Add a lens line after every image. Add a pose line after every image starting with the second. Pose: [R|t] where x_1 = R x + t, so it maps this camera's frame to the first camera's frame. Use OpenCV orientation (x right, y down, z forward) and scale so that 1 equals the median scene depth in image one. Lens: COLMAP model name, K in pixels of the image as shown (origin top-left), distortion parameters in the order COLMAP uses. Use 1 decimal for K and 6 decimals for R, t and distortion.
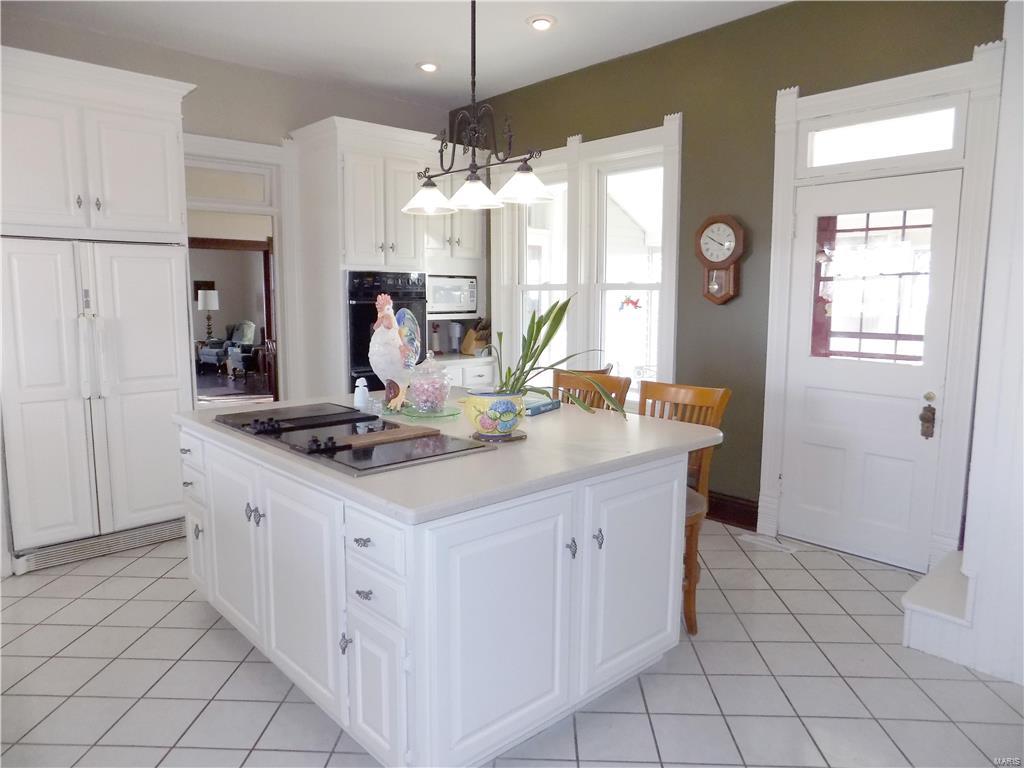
lens RADIAL K [[691.6, 0, 513.2], [0, 691.6, 382.3], [0, 0, 1]] dist [-0.075729, 0.061598]
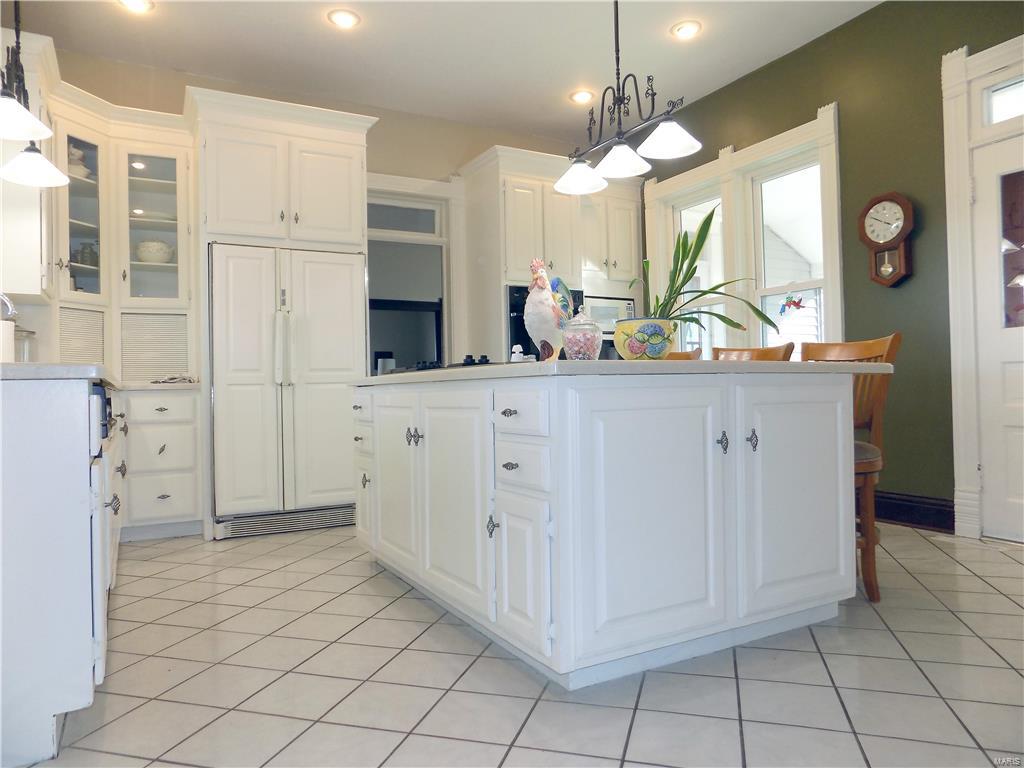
lens RADIAL K [[691.6, 0, 506.9], [0, 691.6, 379.6], [0, 0, 1]] dist [-0.075729, 0.061598]
pose [[0.969420, -0.026549, -0.243967, 0.017214], [-0.007016, 0.990727, -0.135689, 0.169713], [0.245307, 0.133251, 0.960244, -0.004988]]
